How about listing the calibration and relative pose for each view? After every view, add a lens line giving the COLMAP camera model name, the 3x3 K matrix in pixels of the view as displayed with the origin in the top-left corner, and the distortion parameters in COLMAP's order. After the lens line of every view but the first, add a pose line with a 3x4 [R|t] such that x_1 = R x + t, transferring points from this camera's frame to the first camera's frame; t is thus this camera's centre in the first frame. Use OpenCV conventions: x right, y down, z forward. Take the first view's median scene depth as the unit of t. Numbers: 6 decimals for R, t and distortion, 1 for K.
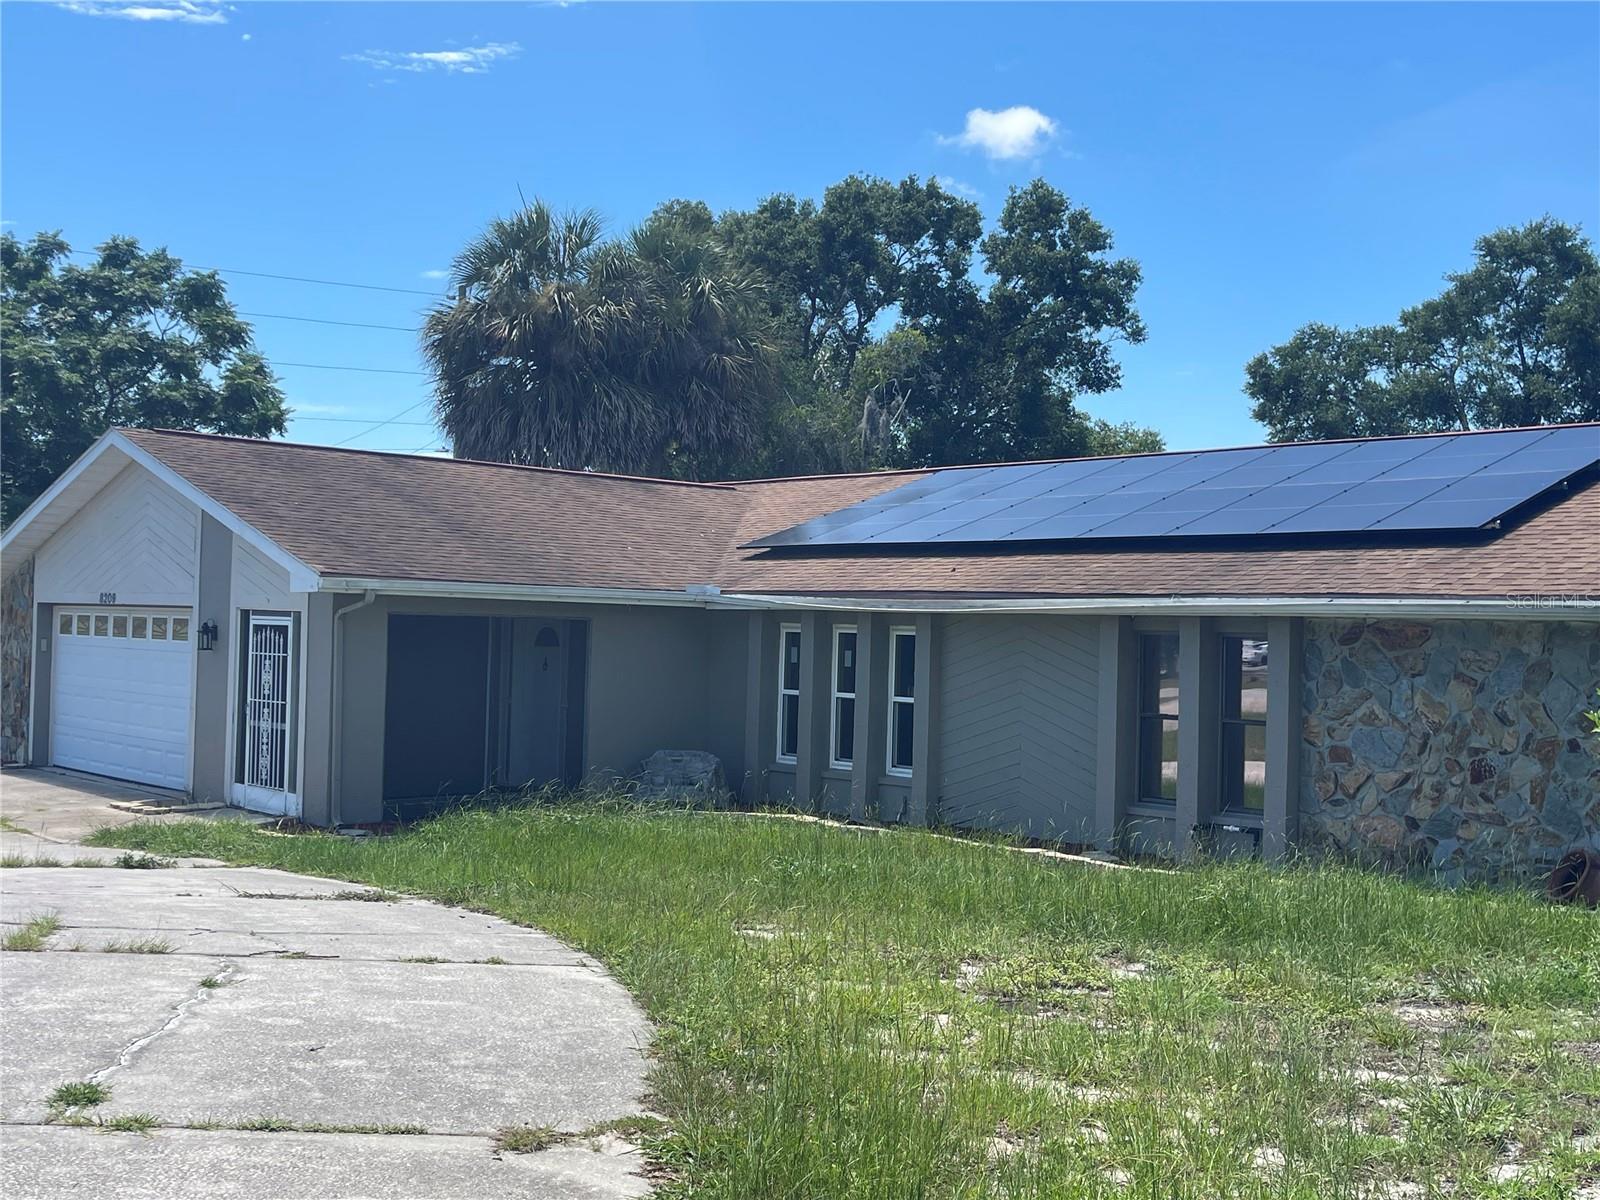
lens RADIAL K [[1785.8, 0, 800.0], [0, 1785.8, 600.0], [0, 0, 1]] dist [0.139972, -0.404930]
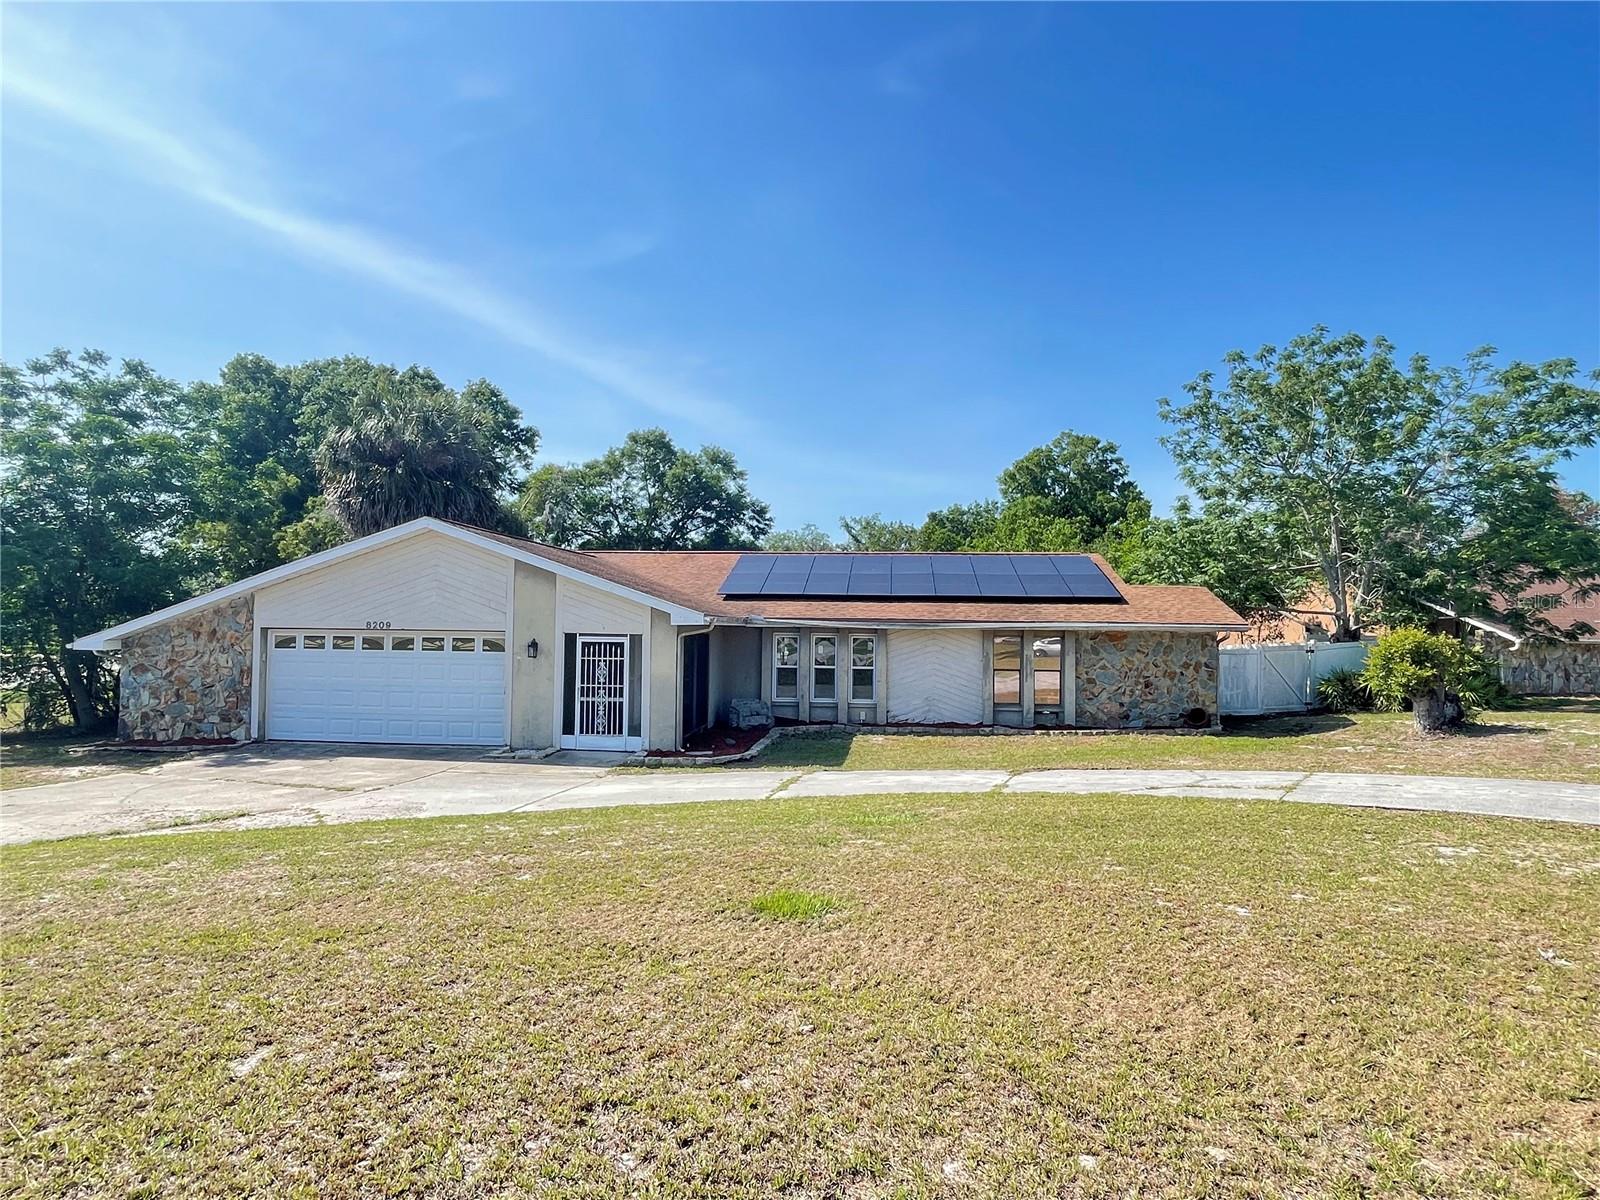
lens RADIAL K [[933.6, 0, 794.4], [0, 933.6, 597.4], [0, 0, 1]] dist [0.001929, 0.000278]
pose [[0.746330, 0.001820, 0.665574, -0.753078], [-0.003128, 0.999995, 0.000773, -0.030308], [-0.665569, -0.002659, 0.746331, 0.204573]]
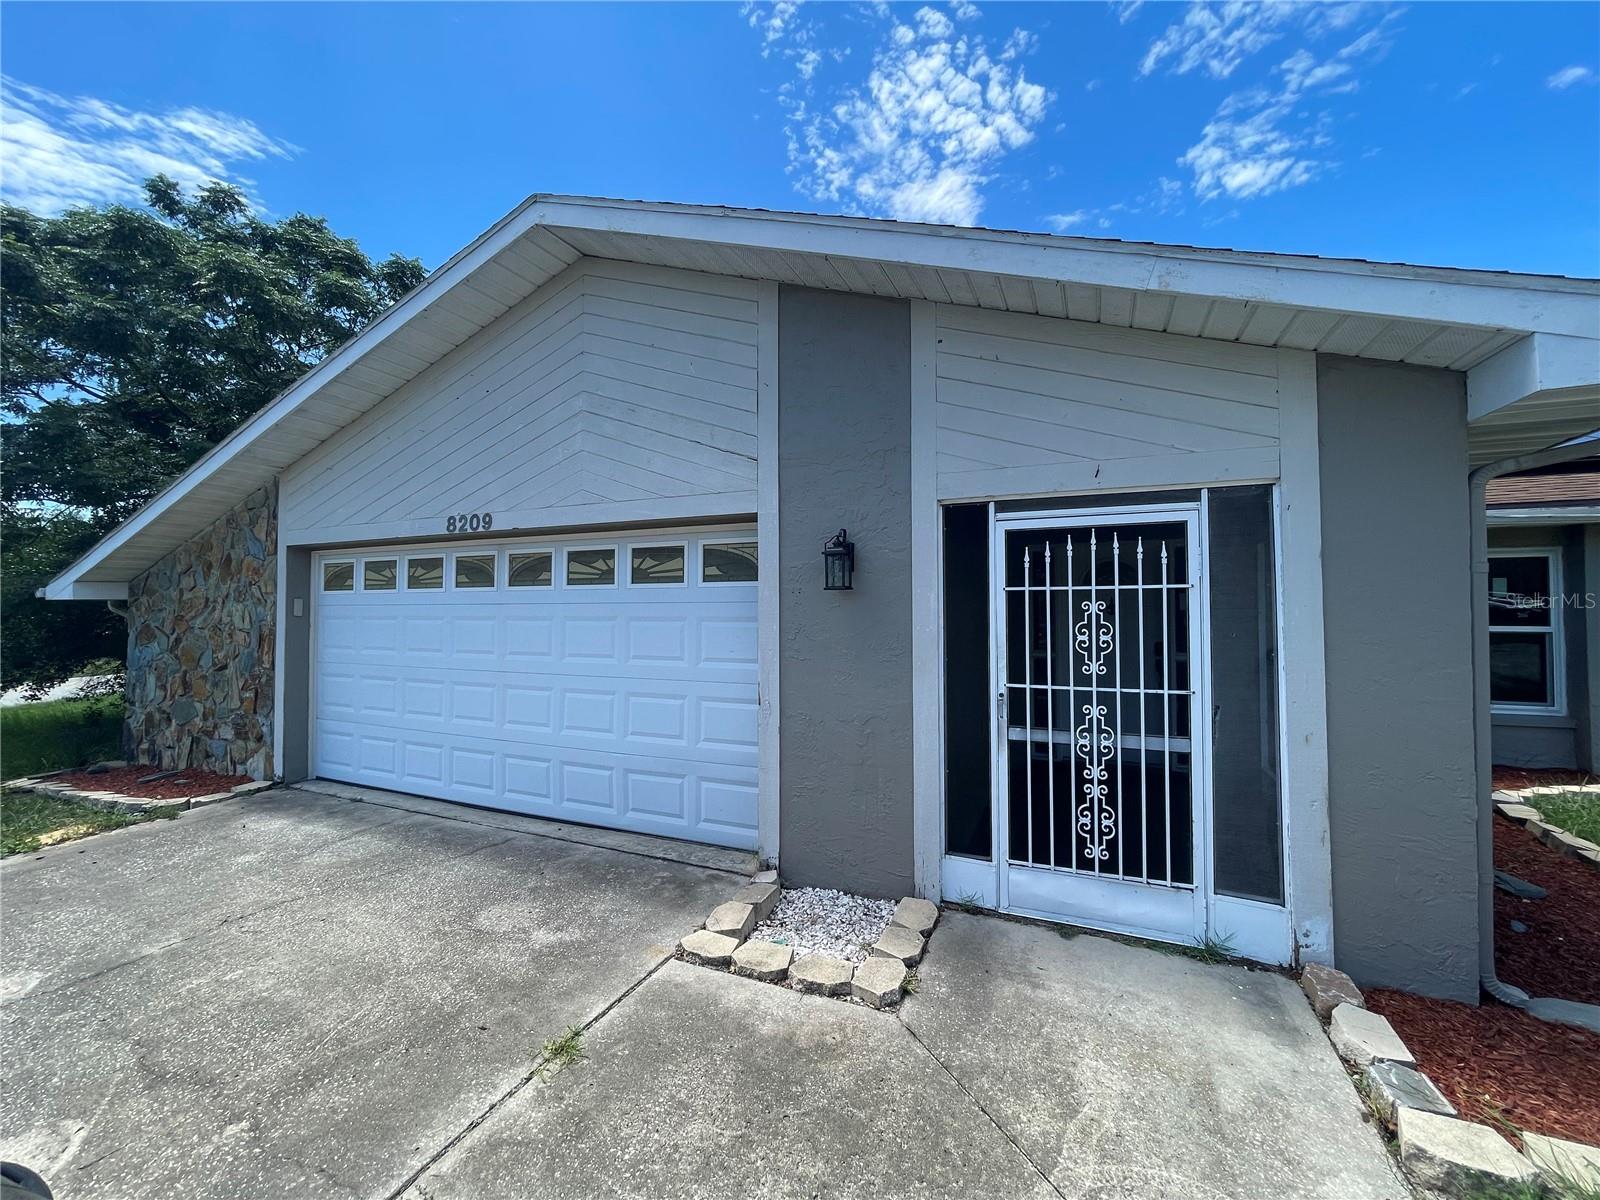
lens RADIAL K [[648.8, 0, 793.2], [0, 648.8, 594.5], [0, 0, 1]] dist [-0.006416, 0.003290]
pose [[0.915744, -0.019592, 0.401284, -0.432159], [0.020548, 0.999787, 0.001921, 0.029529], [-0.401236, 0.006486, 0.915952, 0.874147]]
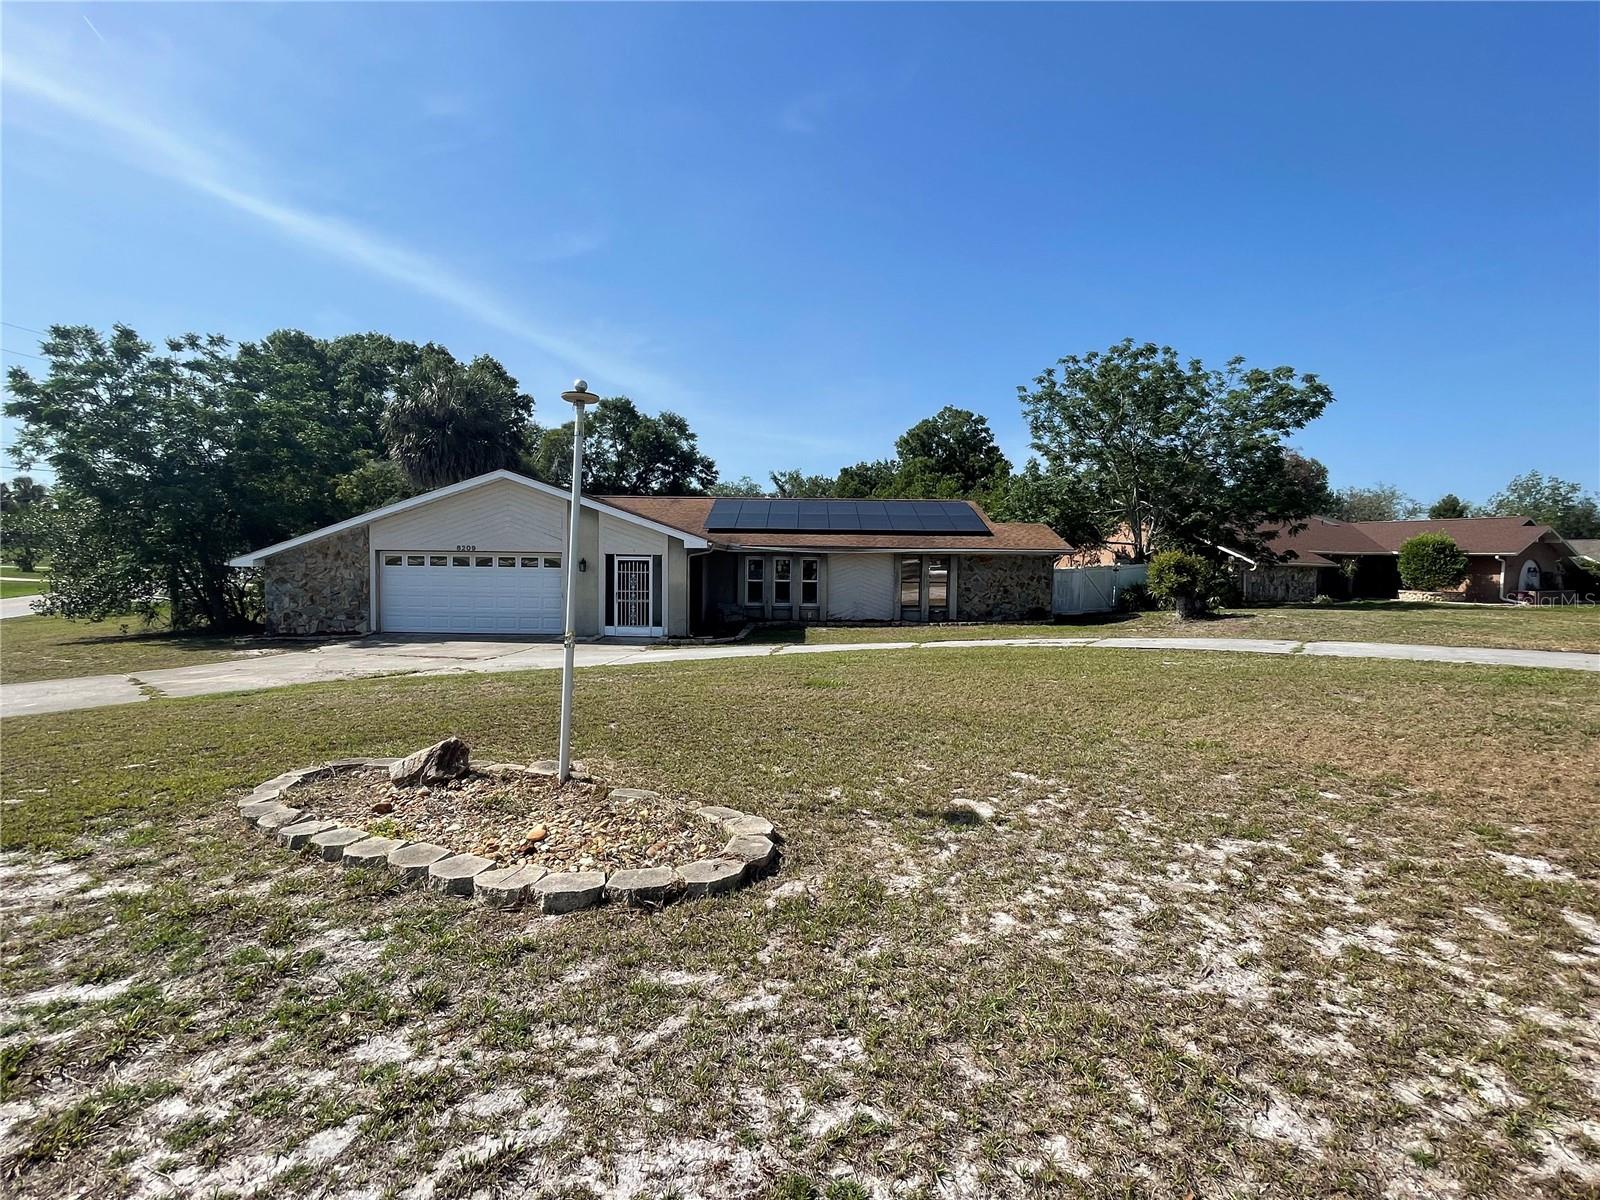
lens RADIAL K [[756.8, 0, 796.5], [0, 756.8, 596.6], [0, 0, 1]] dist [0.016582, -0.017232]
pose [[0.680124, -0.054062, 0.731101, -0.897666], [-0.006083, 0.996827, 0.079370, -0.020132], [-0.733072, -0.058428, 0.677637, 0.134036]]
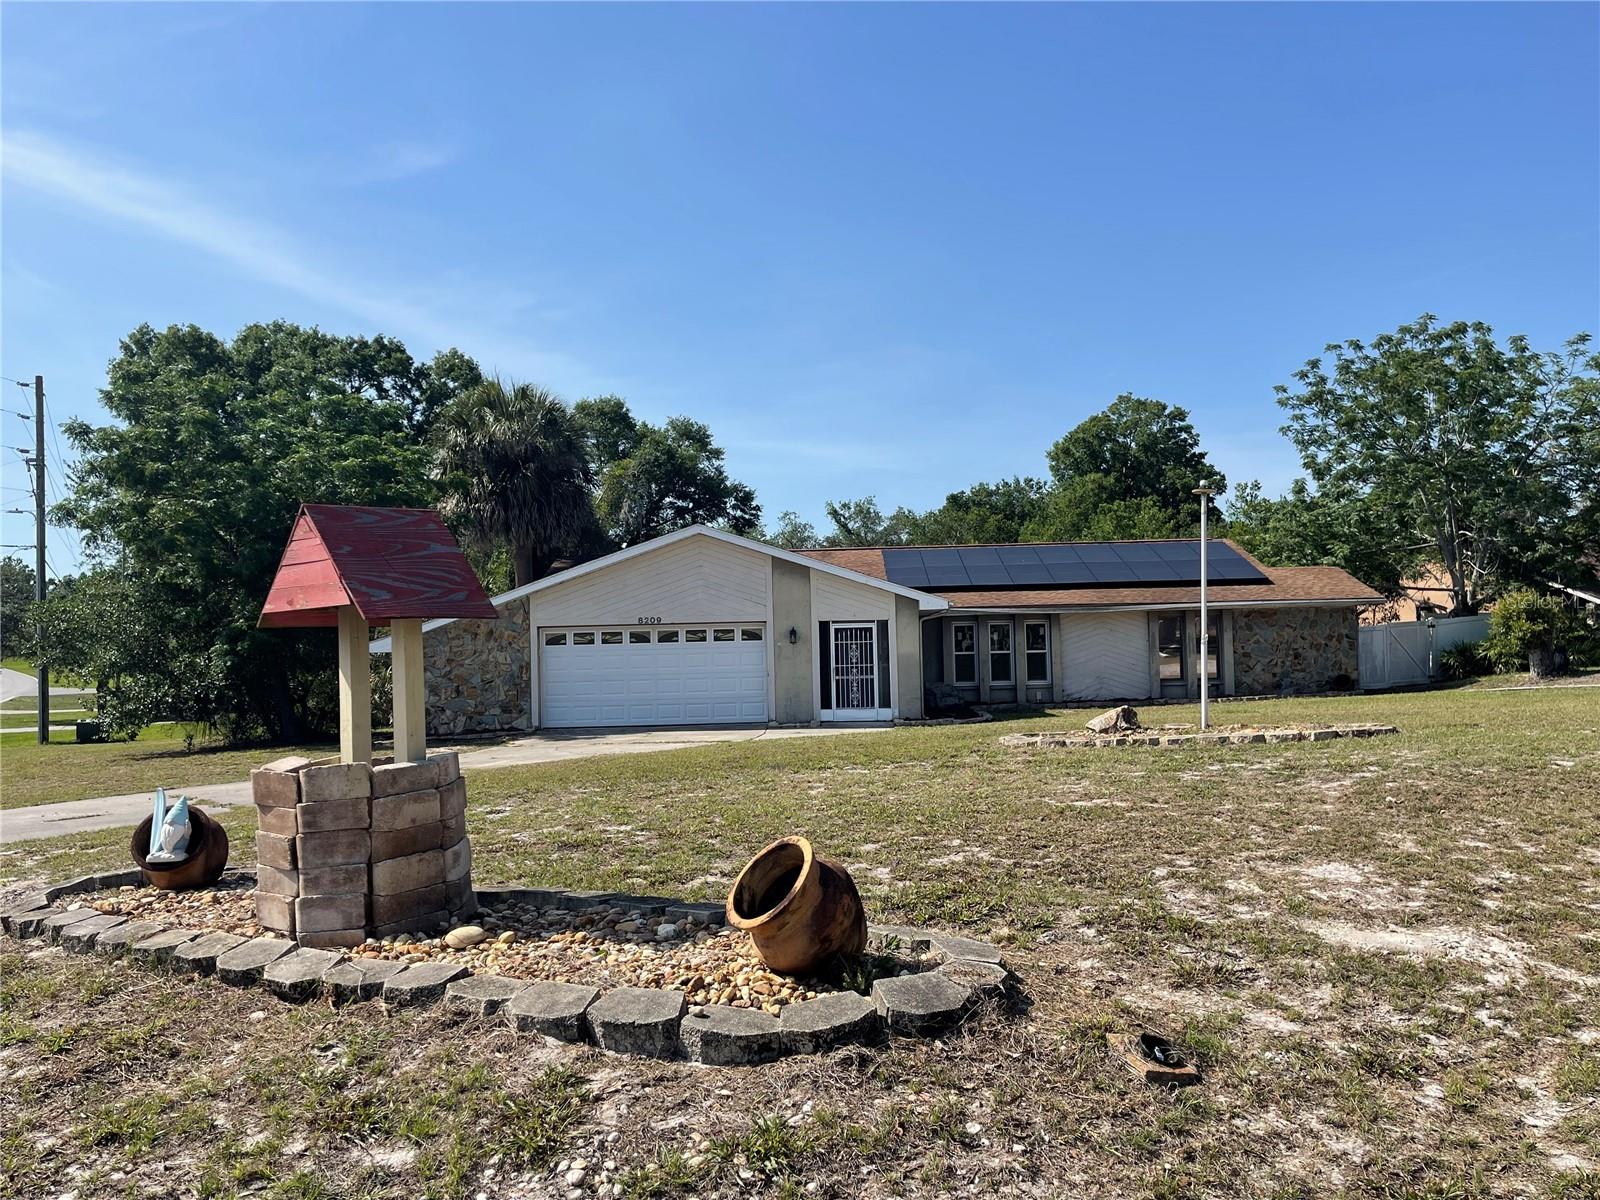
lens RADIAL K [[1321.6, 0, 814.8], [0, 1321.6, 611.0], [0, 0, 1]] dist [0.050186, -0.008480]
pose [[0.677994, -0.021717, 0.734747, -1.396122], [0.030161, 0.999544, 0.001712, -0.008367], [-0.734448, 0.021000, 0.678340, 0.036383]]
